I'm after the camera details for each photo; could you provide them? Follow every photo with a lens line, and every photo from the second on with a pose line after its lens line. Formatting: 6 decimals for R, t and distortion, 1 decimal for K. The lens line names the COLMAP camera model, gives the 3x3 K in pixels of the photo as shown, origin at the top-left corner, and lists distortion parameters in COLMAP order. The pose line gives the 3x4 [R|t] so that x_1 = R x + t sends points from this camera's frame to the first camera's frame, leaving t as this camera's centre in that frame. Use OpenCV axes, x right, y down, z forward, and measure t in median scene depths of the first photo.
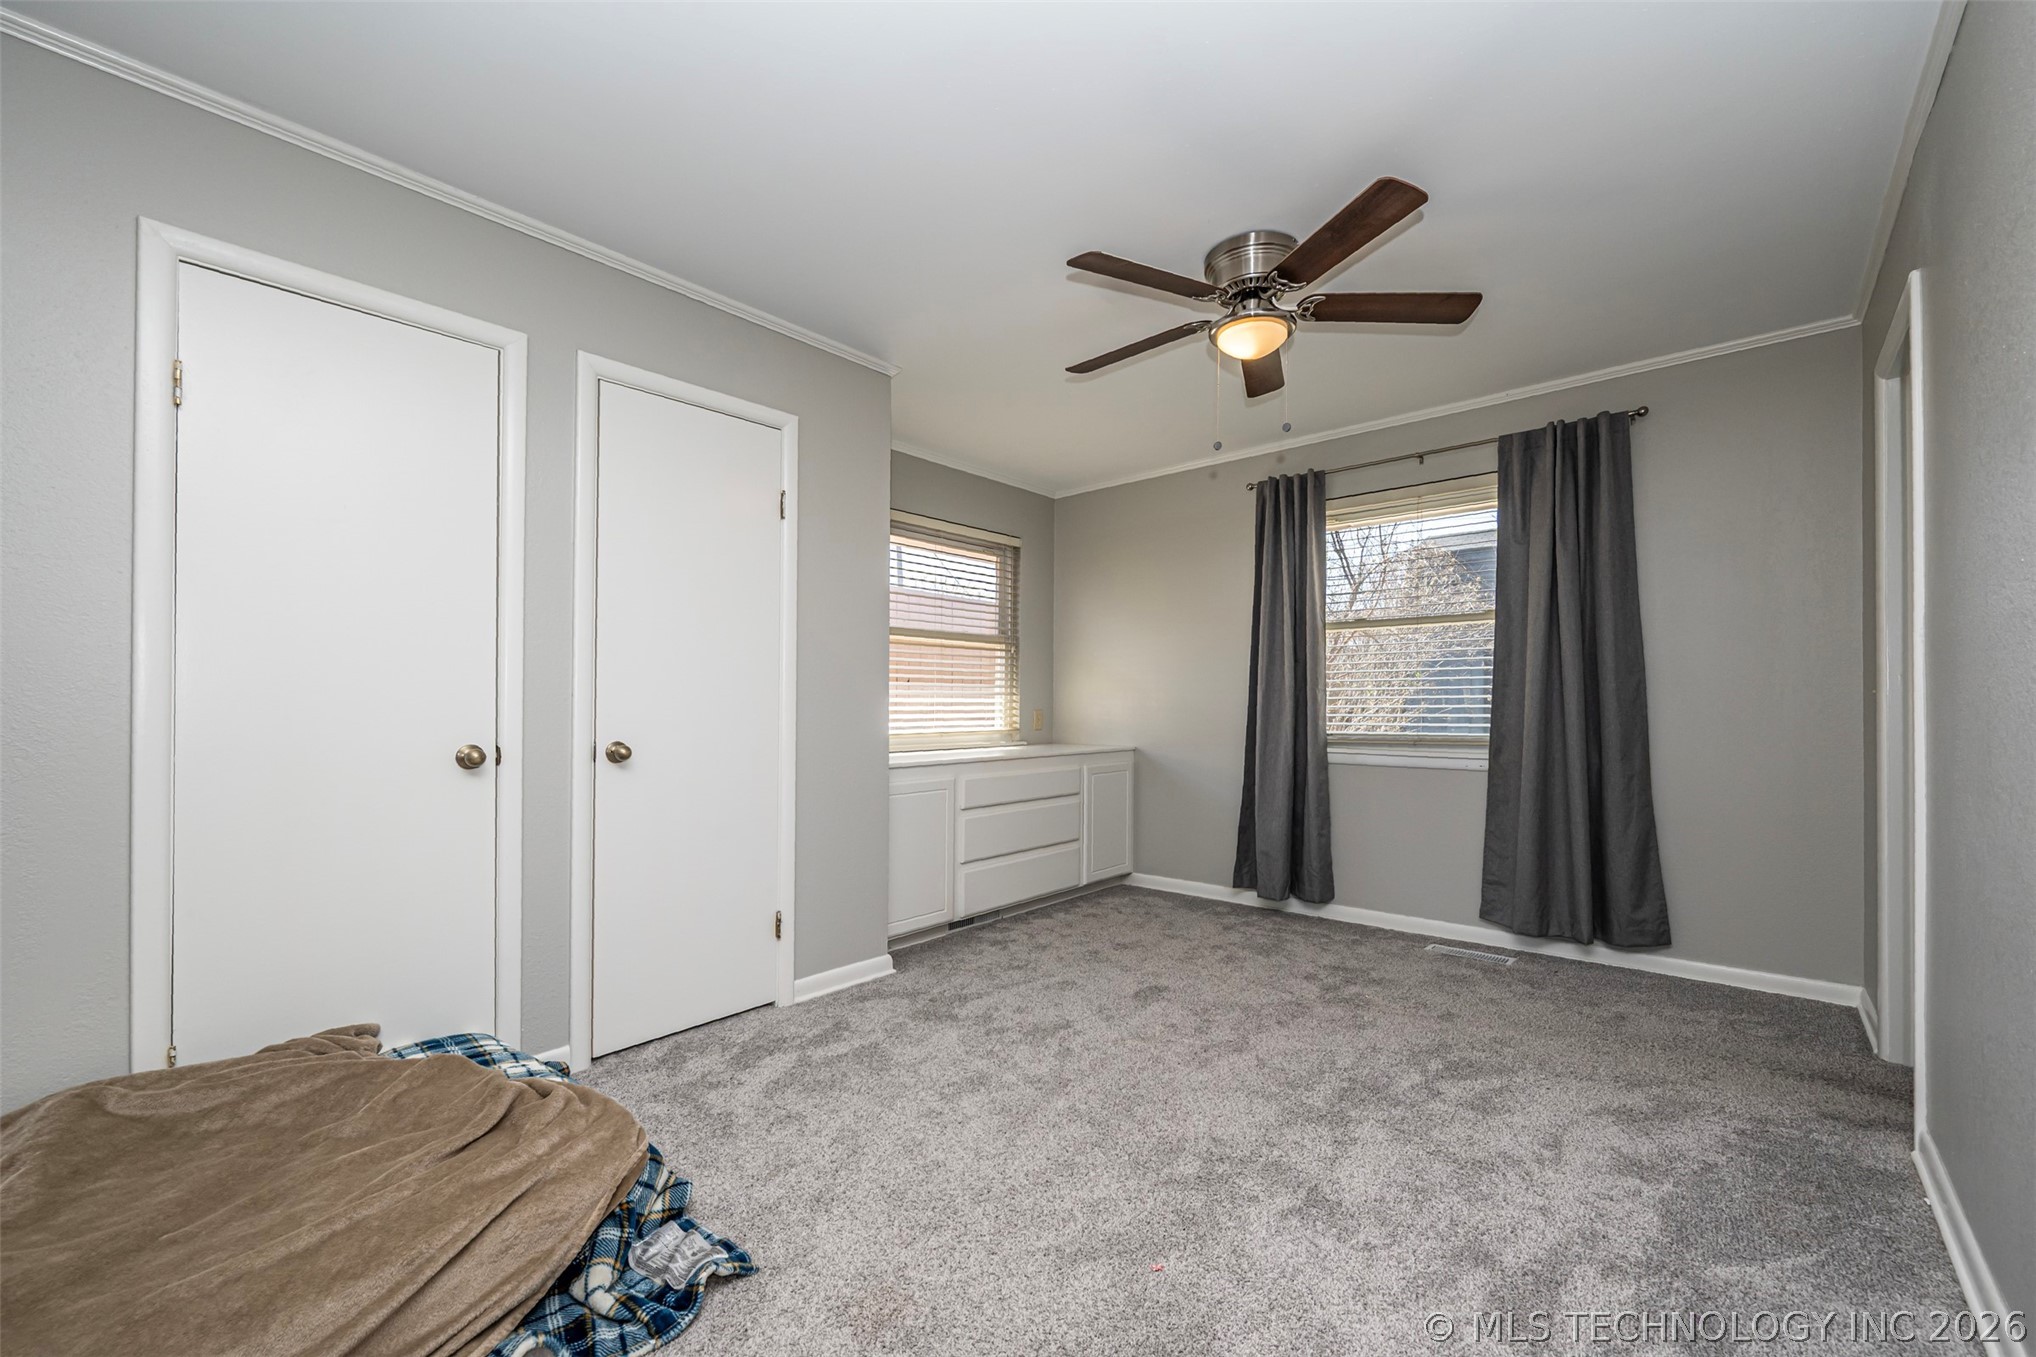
lens RADIAL K [[805.5, 0, 1018.0], [0, 805.5, 678.5], [0, 0, 1]] dist [-0.000615, -0.000032]
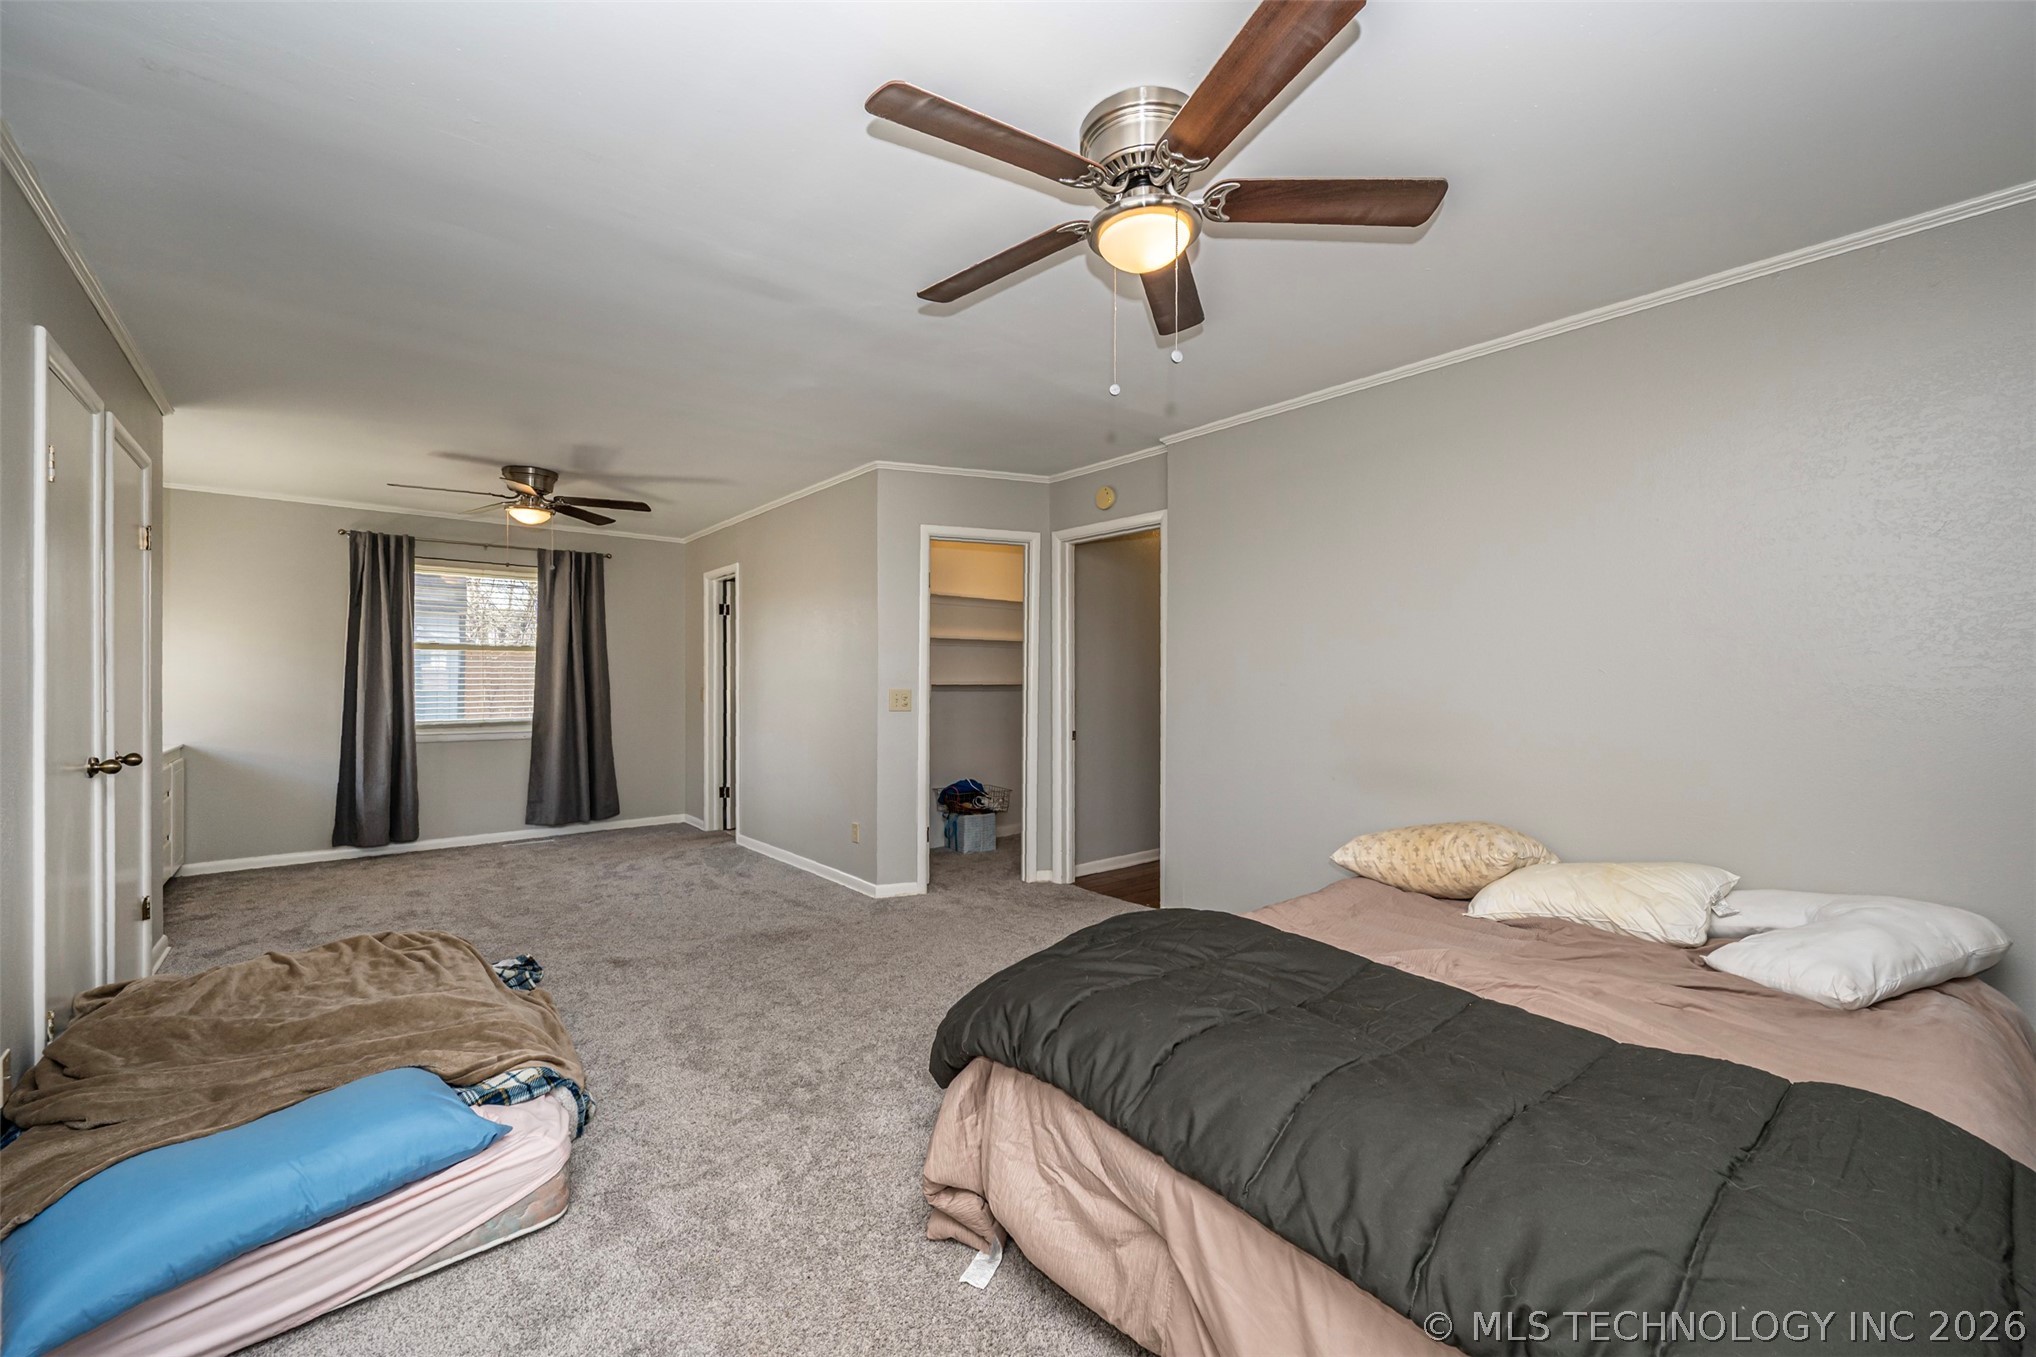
lens RADIAL K [[805.5, 0, 1018.0], [0, 805.5, 678.5], [0, 0, 1]] dist [-0.000615, -0.000032]
pose [[0.135164, 0.002076, 0.990821, -0.896680], [-0.027885, 0.999610, 0.001709, -0.042638], [-0.990431, -0.027860, 0.135169, -0.251125]]
